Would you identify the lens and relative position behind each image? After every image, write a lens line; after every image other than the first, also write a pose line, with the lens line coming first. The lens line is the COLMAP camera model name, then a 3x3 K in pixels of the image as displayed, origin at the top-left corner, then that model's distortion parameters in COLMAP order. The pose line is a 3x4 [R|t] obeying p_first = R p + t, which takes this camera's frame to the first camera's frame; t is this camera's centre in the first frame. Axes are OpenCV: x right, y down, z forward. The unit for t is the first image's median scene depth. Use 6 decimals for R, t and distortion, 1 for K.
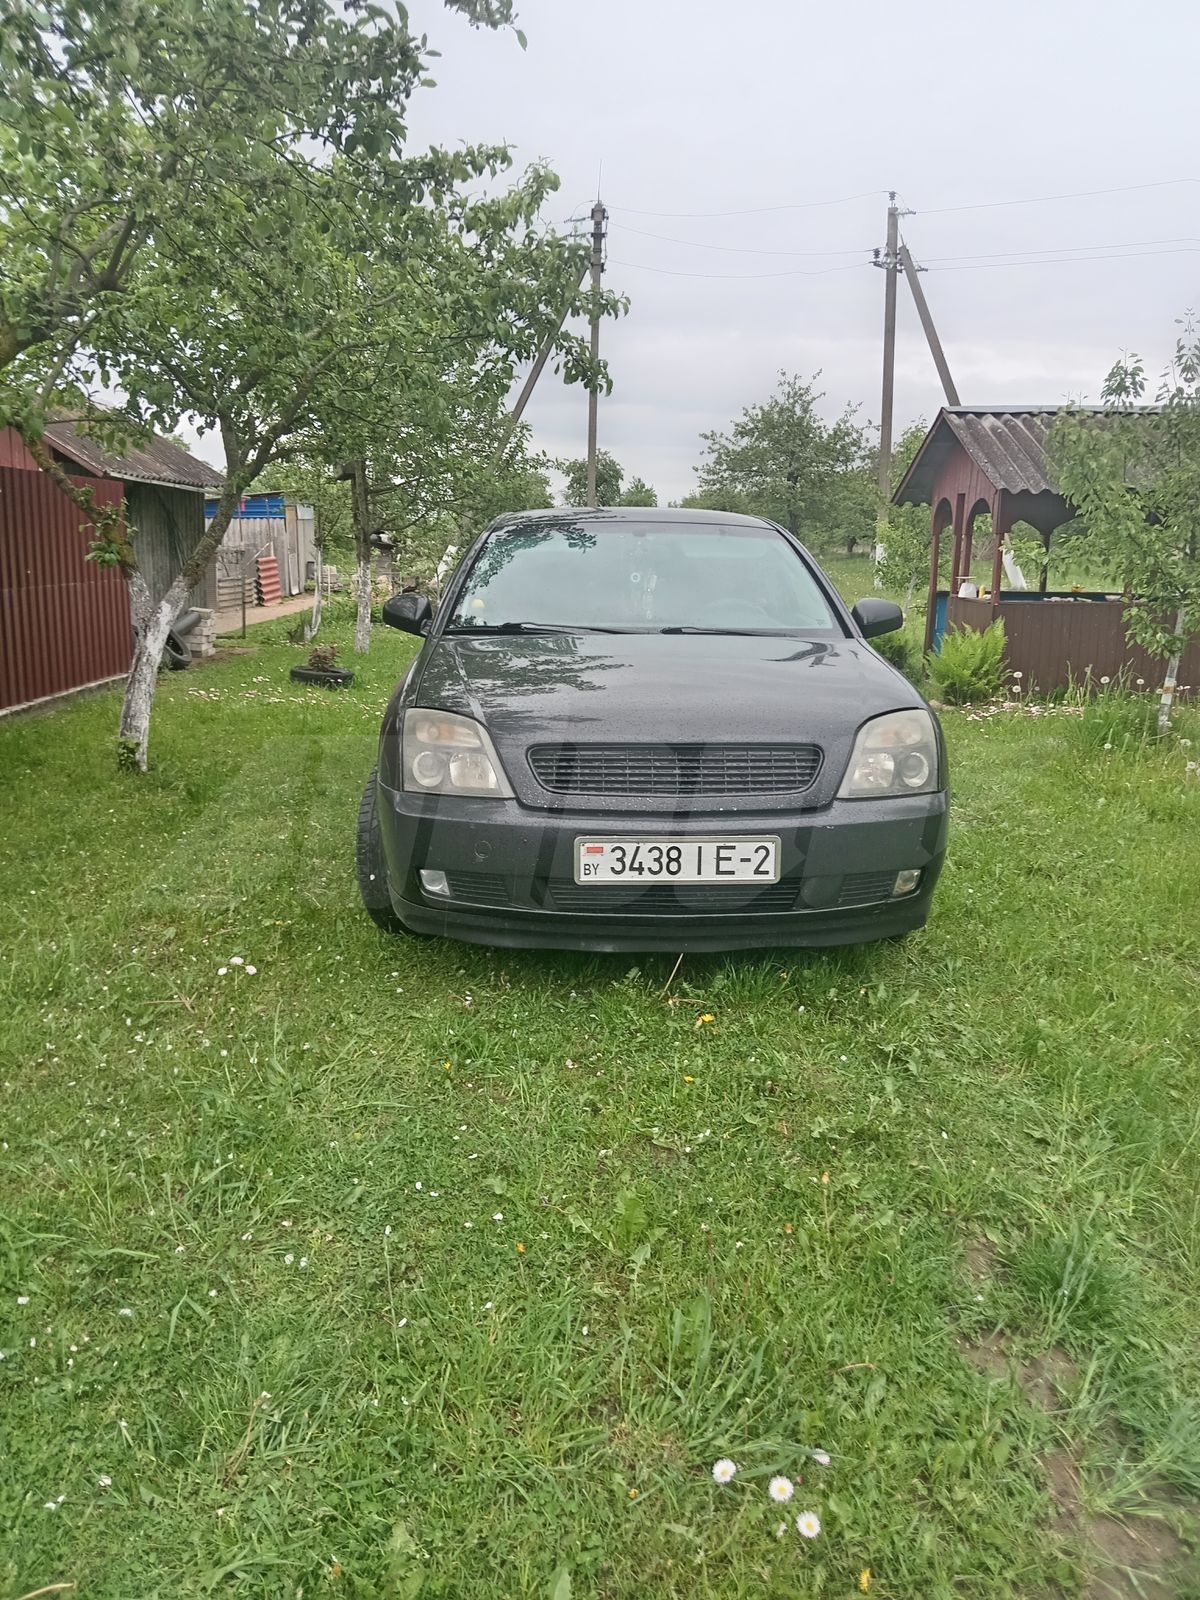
lens RADIAL K [[1164.4, 0, 595.4], [0, 1164.4, 801.2], [0, 0, 1]] dist [-0.003987, -0.017620]
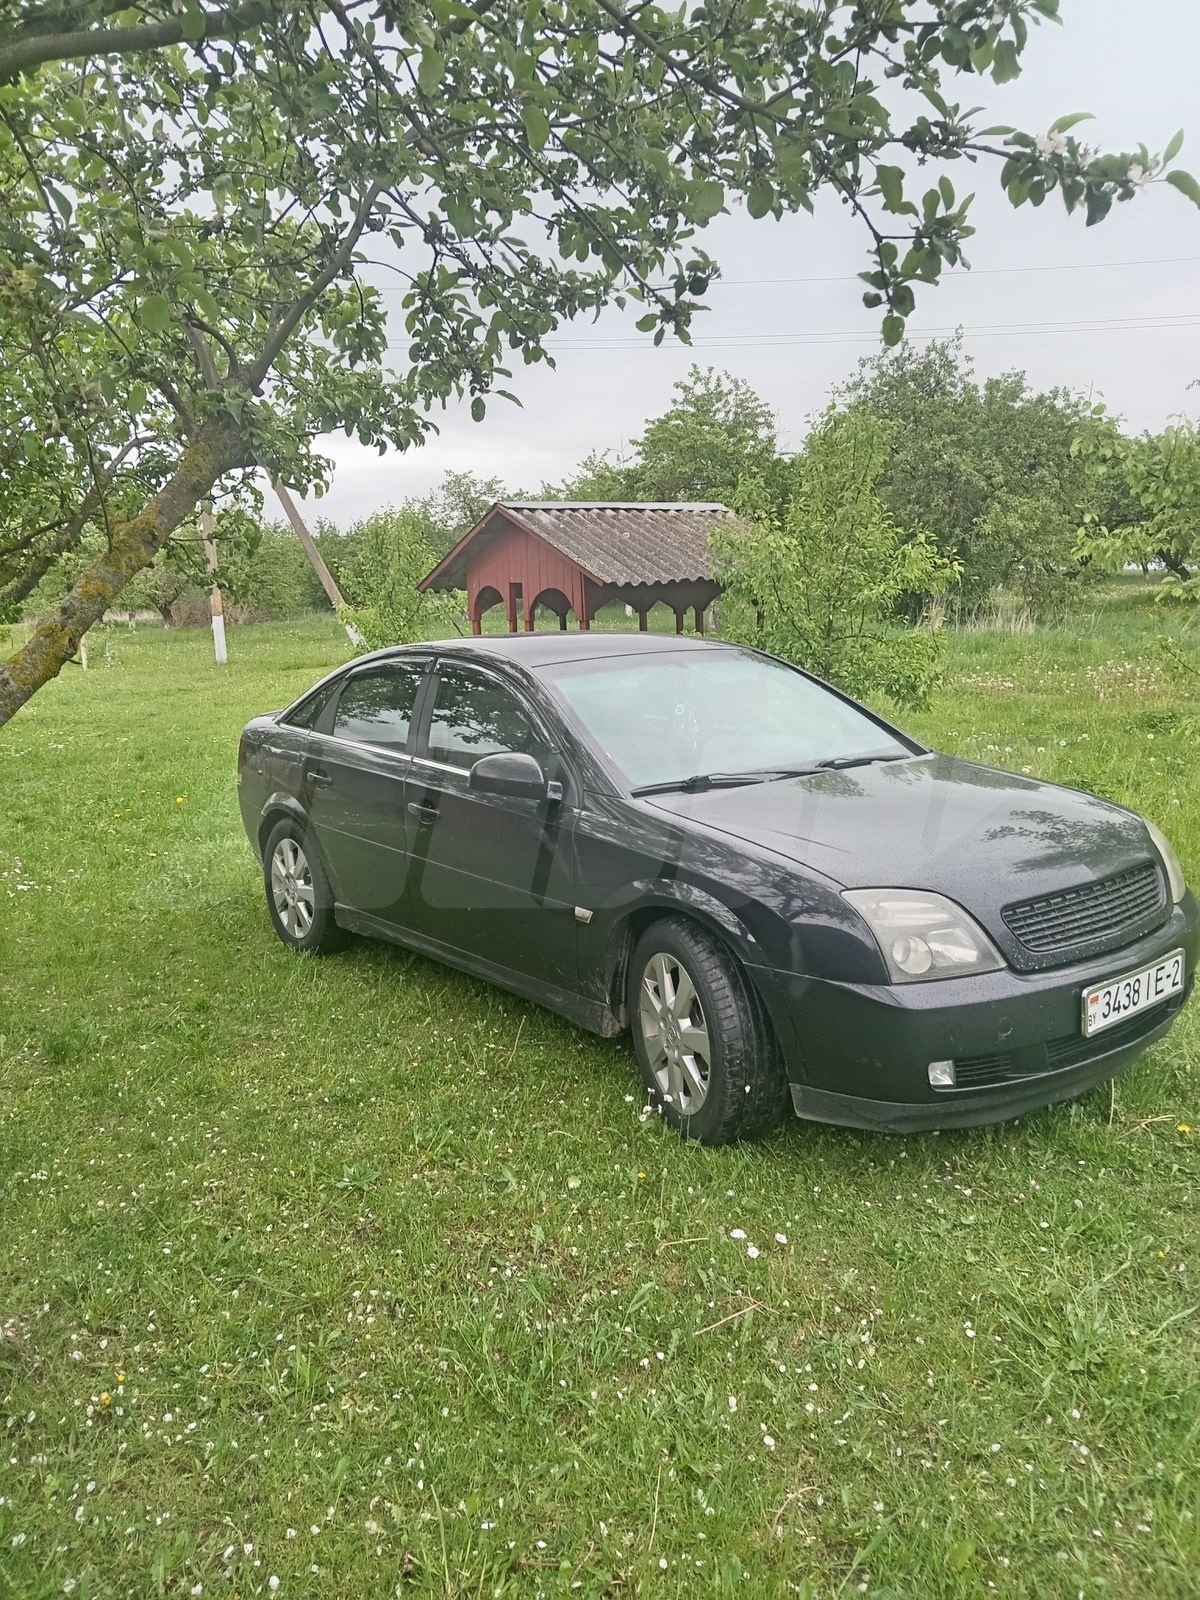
lens RADIAL K [[1164.4, 0, 596.2], [0, 1164.4, 793.2], [0, 0, 1]] dist [-0.003987, -0.017620]
pose [[0.800074, -0.124257, 0.586891, -0.759446], [0.158826, 0.987278, -0.007492, -0.162195], [-0.578494, 0.099207, 0.809631, 0.345737]]
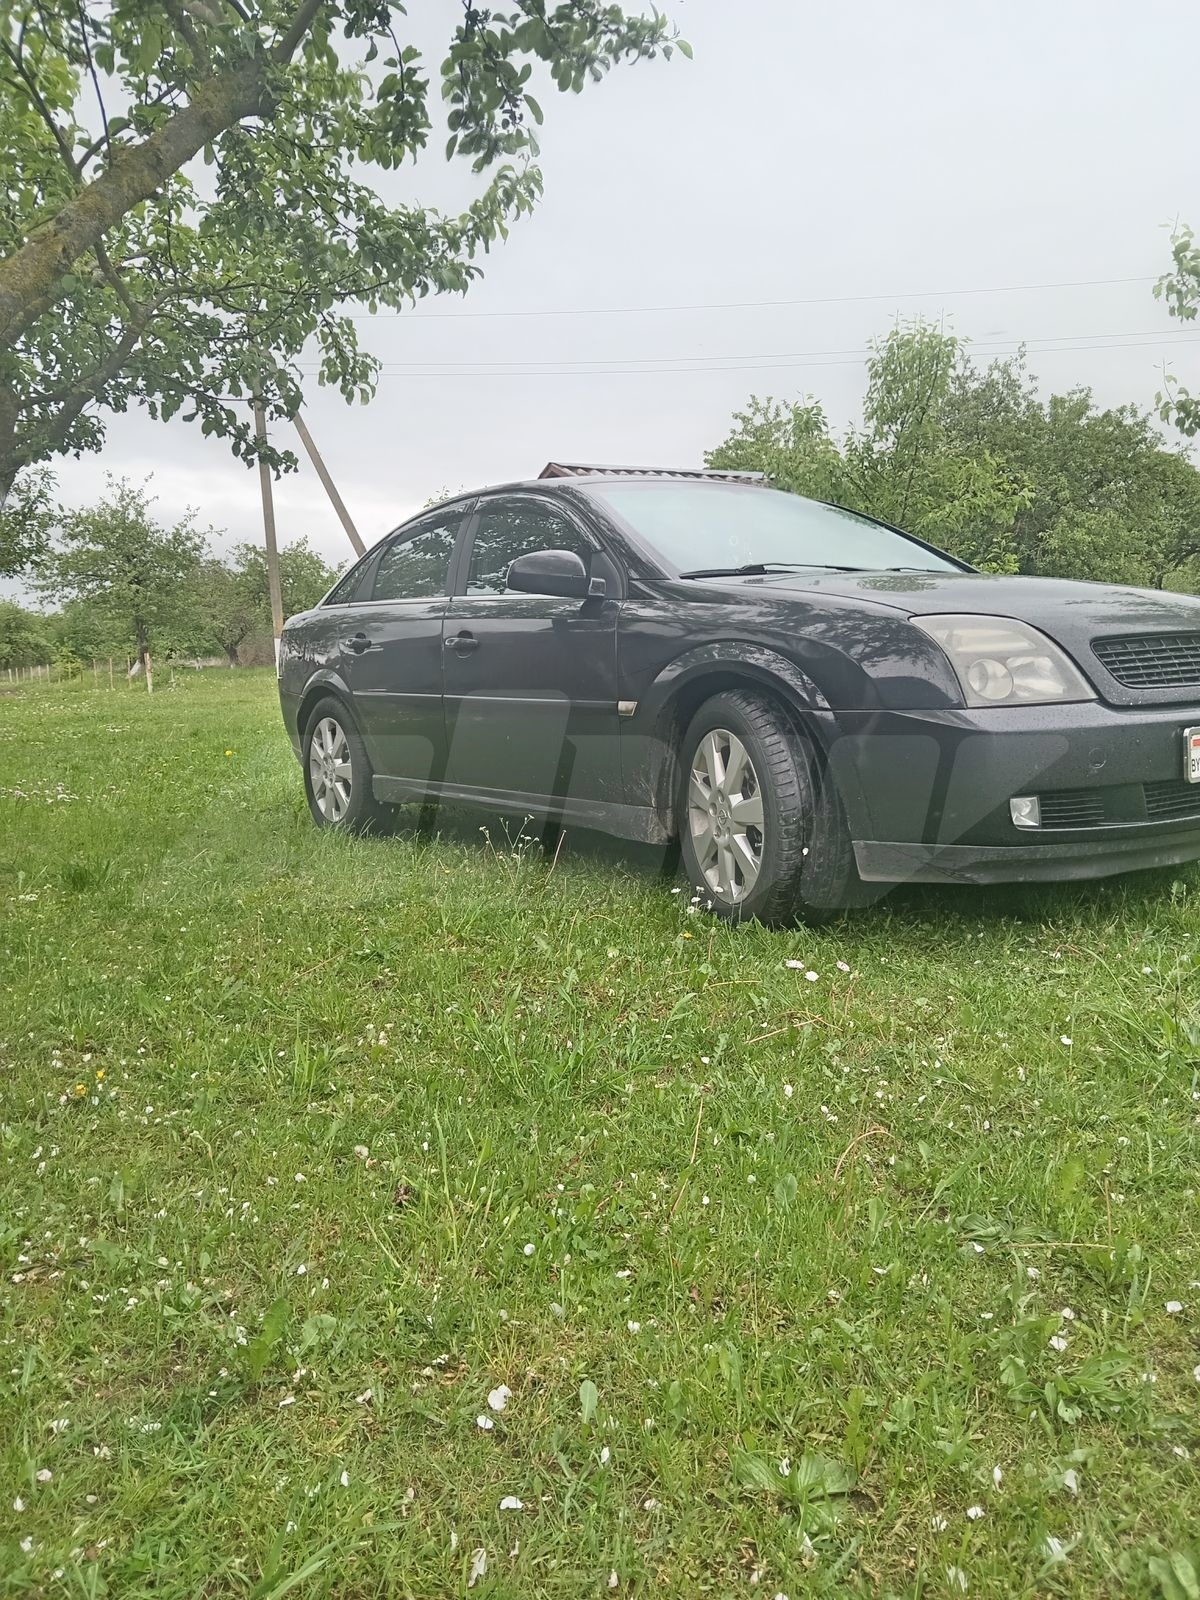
lens RADIAL K [[1164.4, 0, 594.3], [0, 1164.4, 805.2], [0, 0, 1]] dist [-0.003987, -0.017620]
pose [[0.829913, -0.101621, 0.548559, -0.733274], [0.153124, 0.987001, -0.048817, 0.051318], [-0.536467, 0.124512, 0.834685, 0.421489]]
